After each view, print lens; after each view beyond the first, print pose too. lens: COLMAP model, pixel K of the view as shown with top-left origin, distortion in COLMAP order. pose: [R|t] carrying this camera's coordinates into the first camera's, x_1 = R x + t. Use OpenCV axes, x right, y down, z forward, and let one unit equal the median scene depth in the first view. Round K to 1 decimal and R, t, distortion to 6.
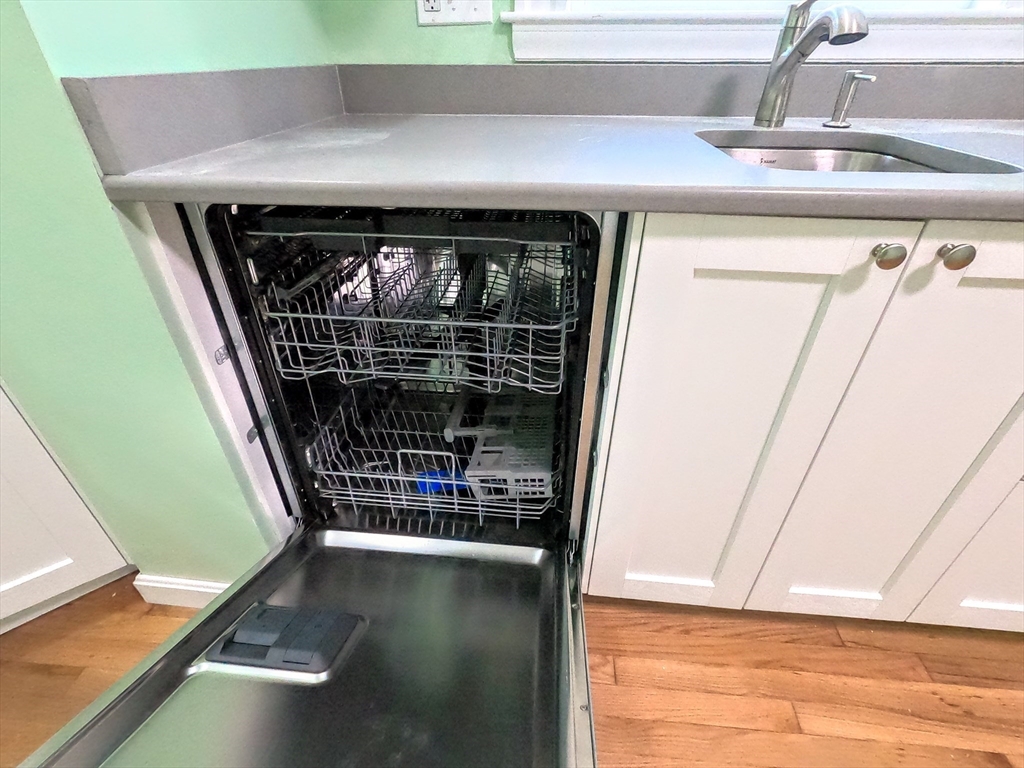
lens RADIAL K [[488.7, 0, 512.0], [0, 488.7, 384.0], [0, 0, 1]] dist [0.001781, 0.000031]
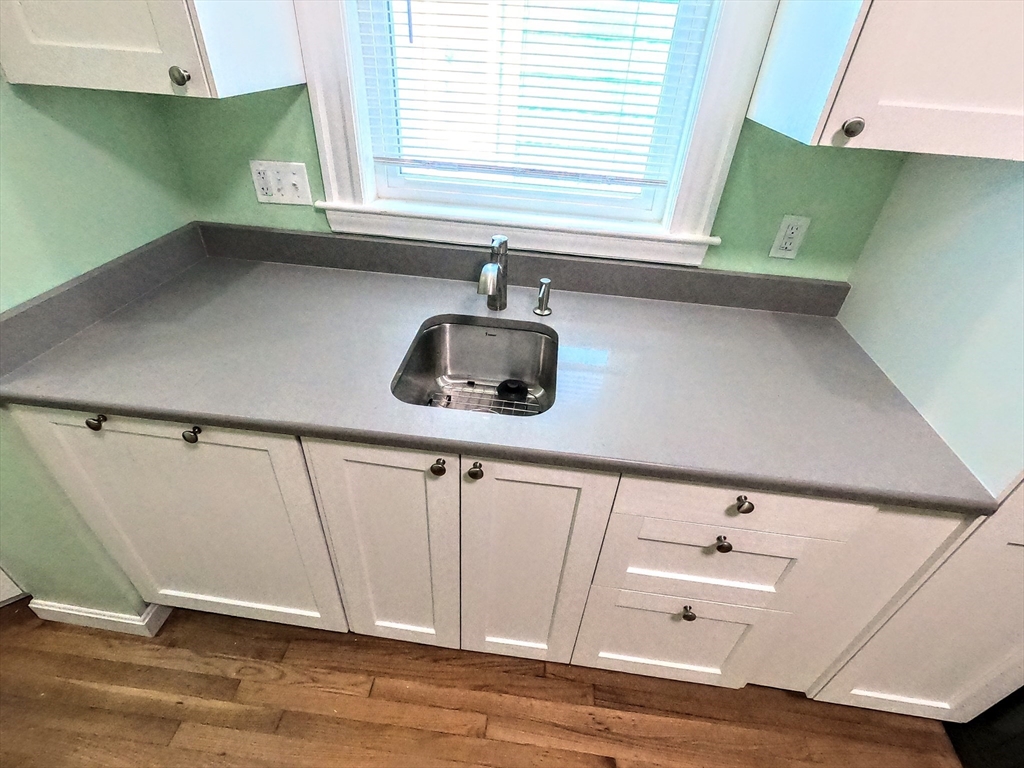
lens RADIAL K [[488.7, 0, 512.0], [0, 488.7, 384.0], [0, 0, 1]] dist [0.001781, 0.000031]
pose [[0.998270, 0.057157, 0.013772, 0.538542], [-0.057541, 0.997914, 0.029283, -0.340533], [-0.012070, -0.030025, 0.999476, -0.373720]]
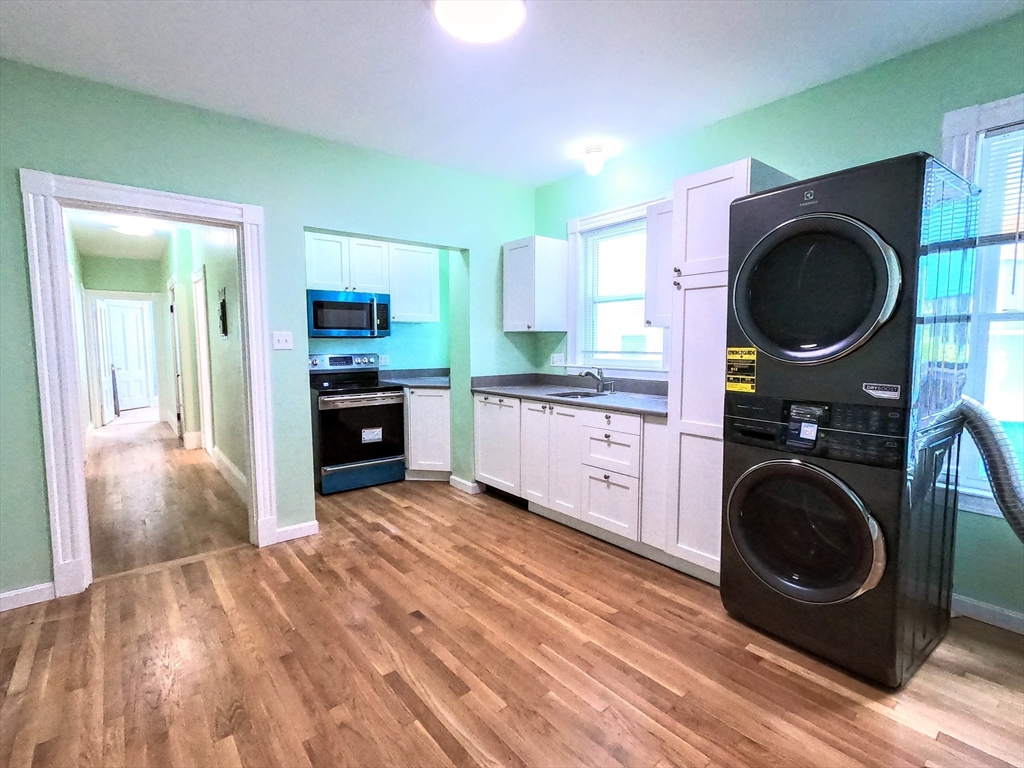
lens RADIAL K [[488.7, 0, 512.0], [0, 488.7, 384.0], [0, 0, 1]] dist [0.001781, 0.000031]
pose [[0.694710, 0.058707, -0.716890, 2.723190], [-0.402019, 0.858152, -0.319305, 0.906013], [0.596455, 0.510028, 0.619768, -1.799279]]
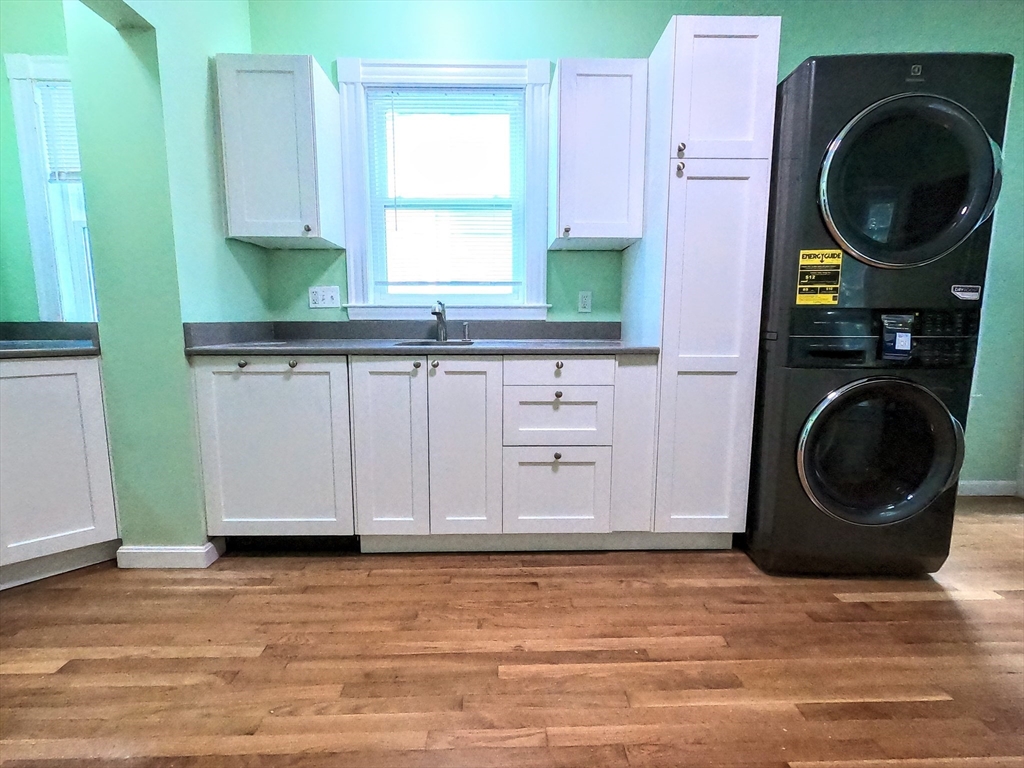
lens RADIAL K [[488.7, 0, 512.0], [0, 488.7, 384.0], [0, 0, 1]] dist [0.001781, 0.000031]
pose [[0.993836, -0.013945, 0.109980, 0.582373], [0.061542, 0.894553, -0.442704, 0.813882], [-0.092210, 0.446744, 0.889897, -1.190831]]
